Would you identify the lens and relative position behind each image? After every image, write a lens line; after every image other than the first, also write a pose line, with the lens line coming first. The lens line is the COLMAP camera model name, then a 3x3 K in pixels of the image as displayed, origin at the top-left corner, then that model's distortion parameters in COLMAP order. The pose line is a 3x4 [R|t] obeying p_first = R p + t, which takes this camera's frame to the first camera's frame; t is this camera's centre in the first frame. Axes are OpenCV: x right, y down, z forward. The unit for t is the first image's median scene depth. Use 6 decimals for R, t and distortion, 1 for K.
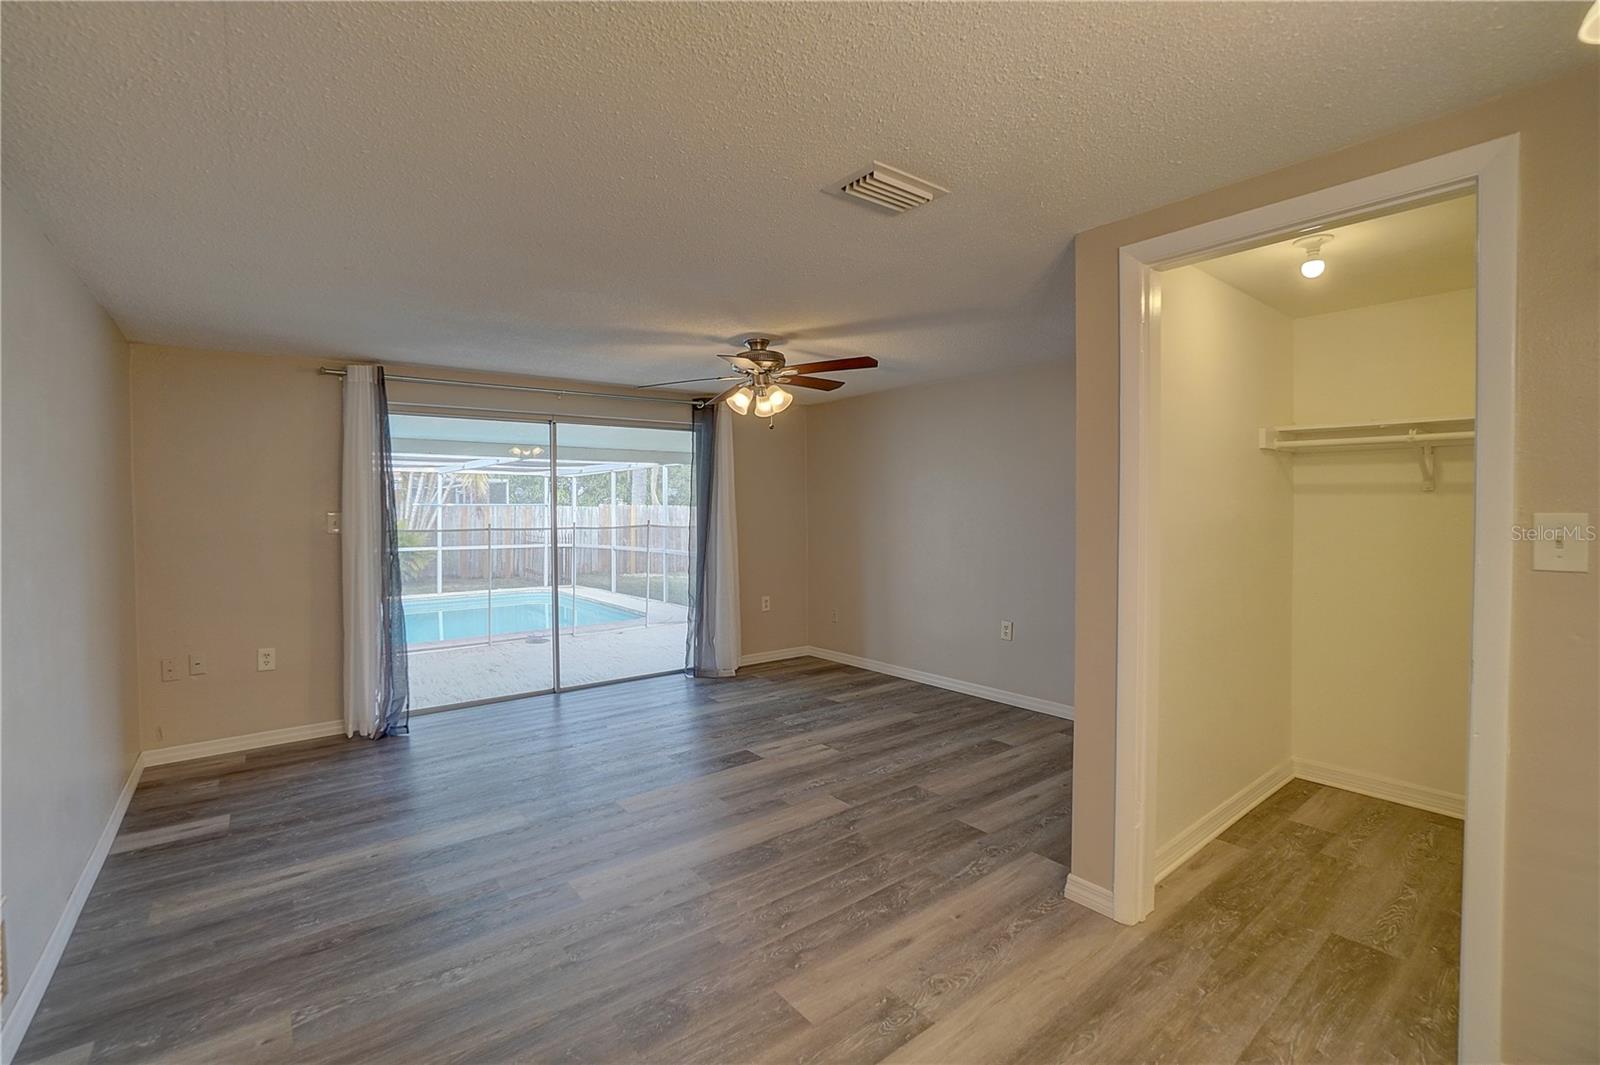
lens RADIAL K [[706.2, 0, 794.0], [0, 706.2, 519.0], [0, 0, 1]] dist [-0.064886, 0.023460]
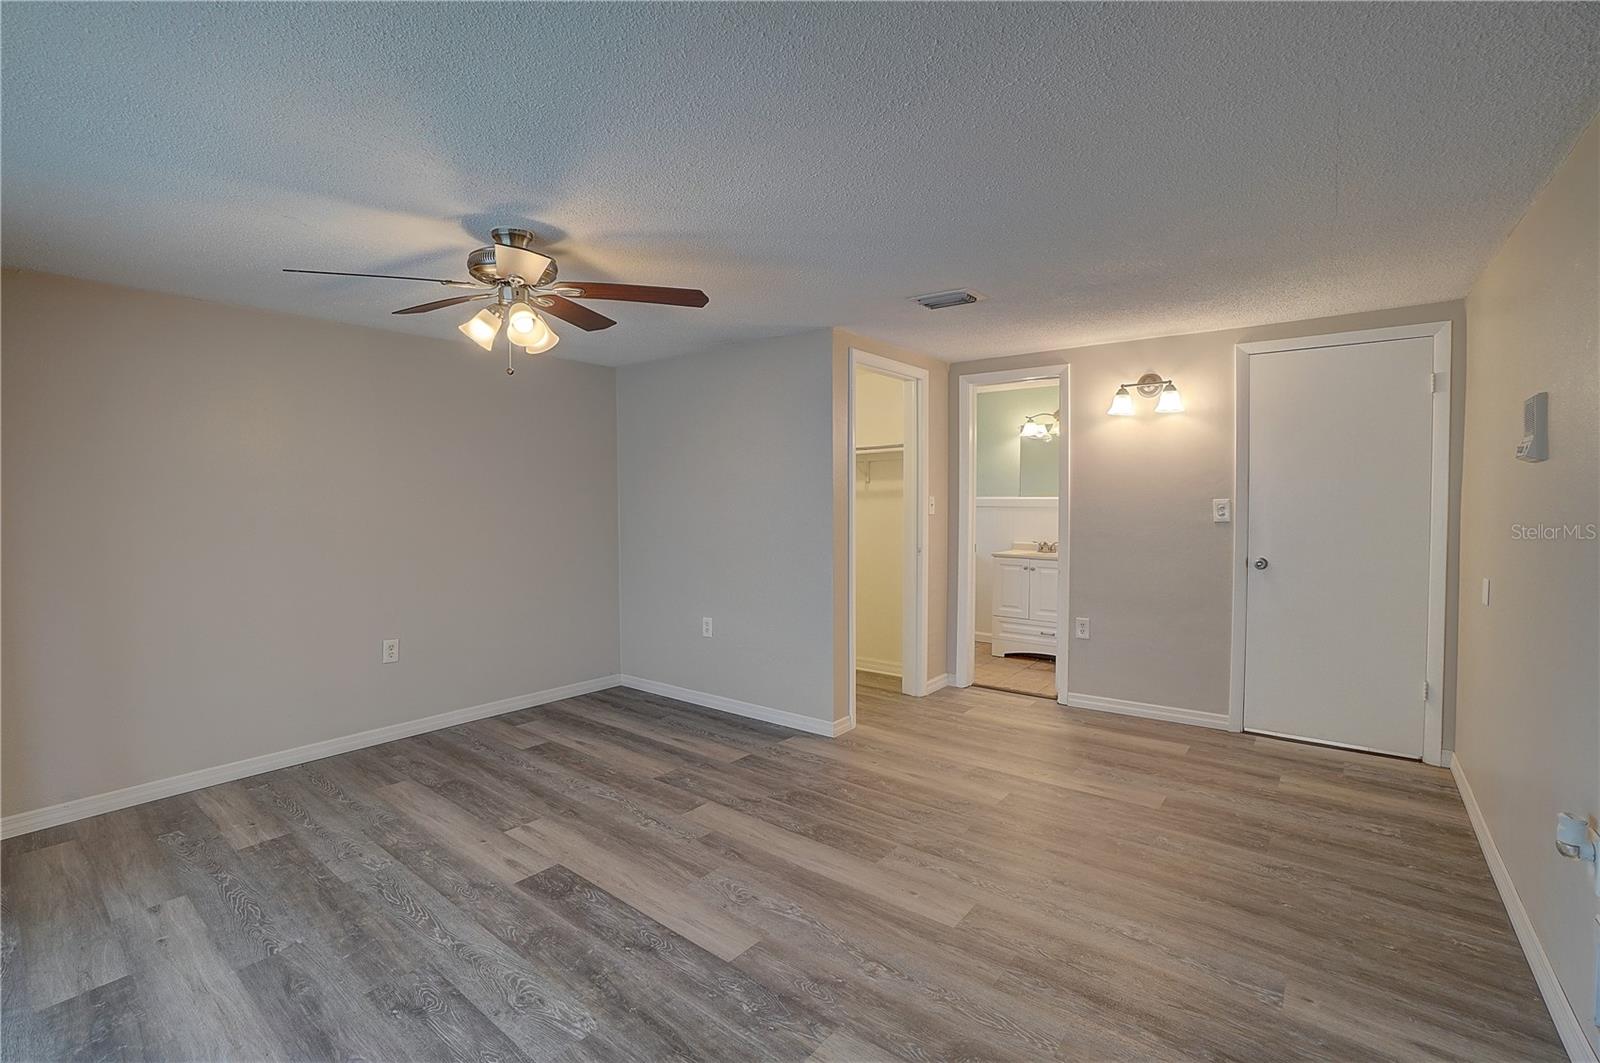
lens RADIAL K [[706.2, 0, 794.0], [0, 706.2, 518.0], [0, 0, 1]] dist [-0.064886, 0.023460]
pose [[-0.228976, -0.021434, 0.973196, -0.759553], [0.025642, 0.999278, 0.028041, -0.006985], [-0.973094, 0.031376, -0.228261, 0.944299]]
